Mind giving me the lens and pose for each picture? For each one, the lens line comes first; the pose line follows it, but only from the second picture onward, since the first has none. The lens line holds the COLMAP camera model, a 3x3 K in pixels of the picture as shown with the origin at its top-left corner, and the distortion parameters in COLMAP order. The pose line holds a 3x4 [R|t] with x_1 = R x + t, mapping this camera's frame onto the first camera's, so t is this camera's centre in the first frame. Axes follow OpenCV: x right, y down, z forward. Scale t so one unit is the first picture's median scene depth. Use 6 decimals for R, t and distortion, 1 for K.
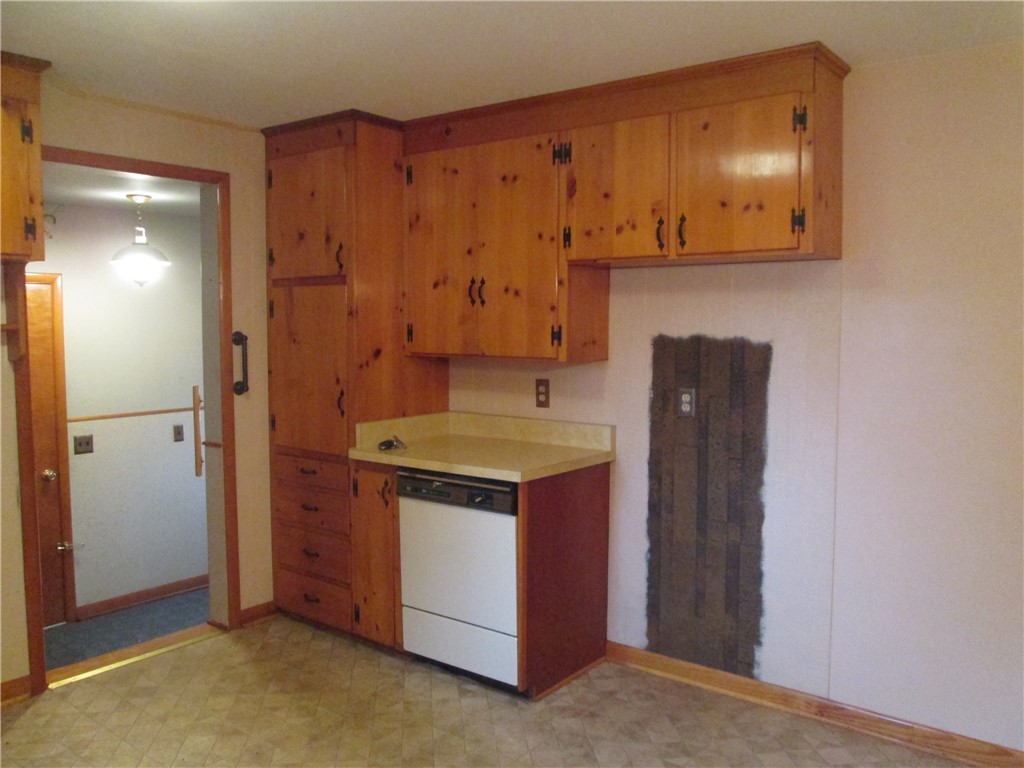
lens RADIAL K [[853.3, 0, 509.1], [0, 853.3, 386.1], [0, 0, 1]] dist [-0.040644, 0.017692]
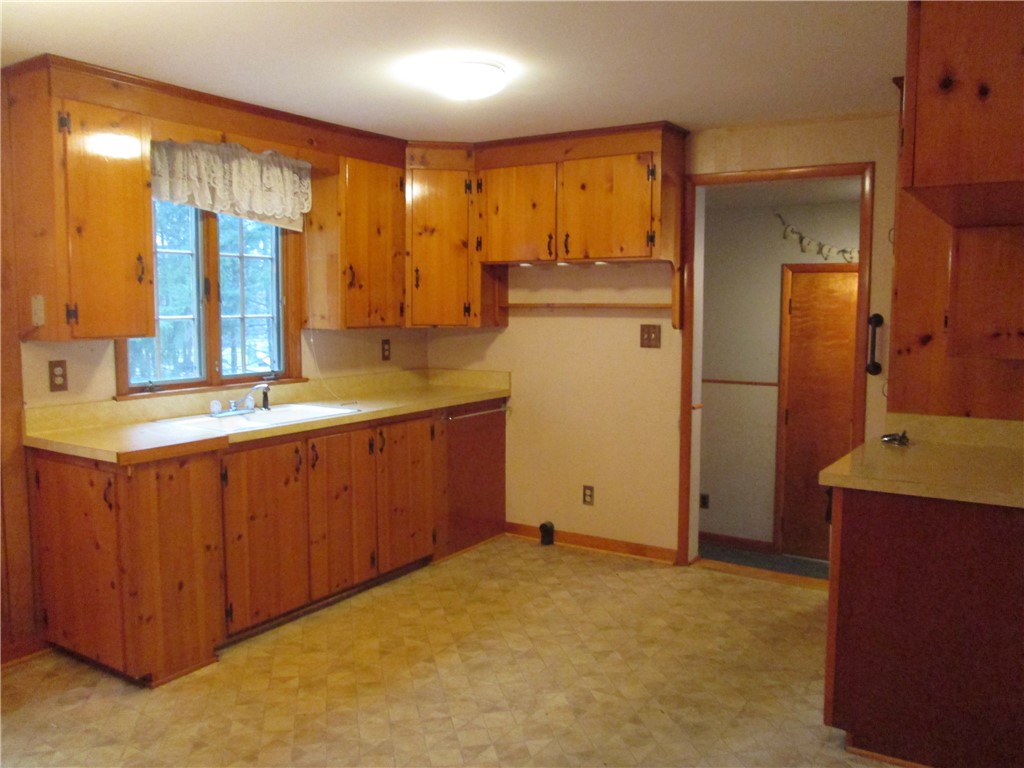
lens RADIAL K [[853.3, 0, 510.2], [0, 853.3, 383.5], [0, 0, 1]] dist [-0.040644, 0.017692]
pose [[0.089377, 0.094708, -0.991485, 0.808888], [-0.084600, 0.992593, 0.087187, -0.038740], [0.992398, 0.076087, 0.096728, 0.560858]]
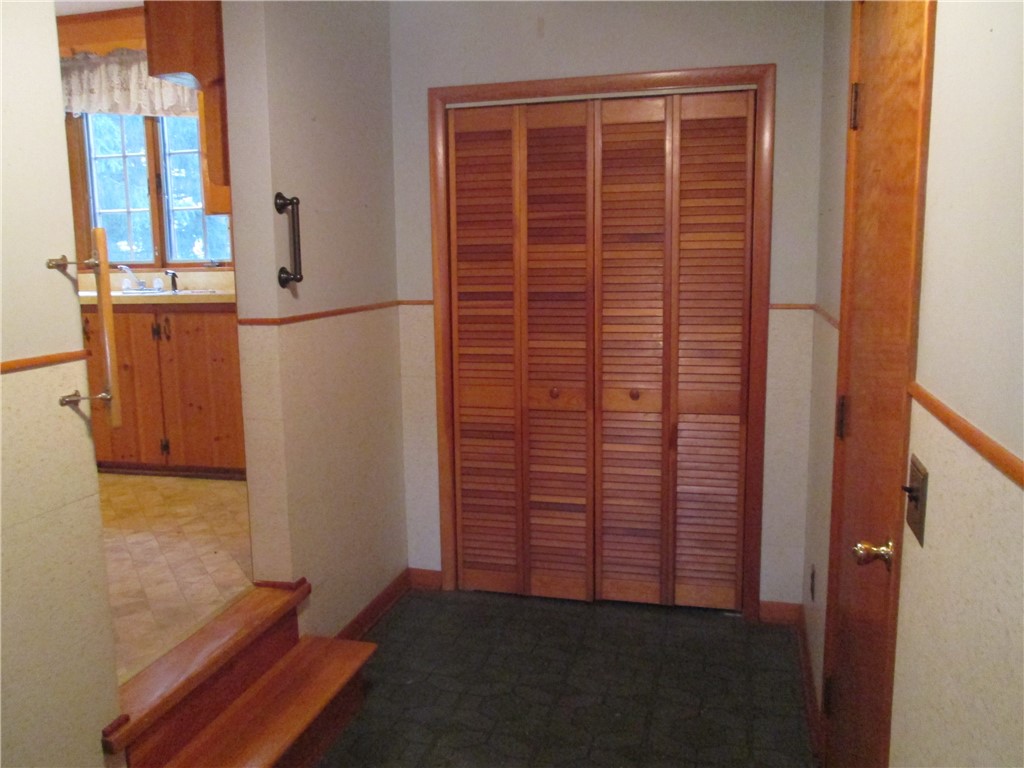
lens RADIAL K [[853.3, 0, 514.5], [0, 853.3, 379.6], [0, 0, 1]] dist [-0.040644, 0.017692]
pose [[-0.918715, 0.069966, -0.388674, -0.484929], [-0.018205, 0.975632, 0.218657, -0.032054], [0.394501, 0.207959, -0.895054, 1.858255]]
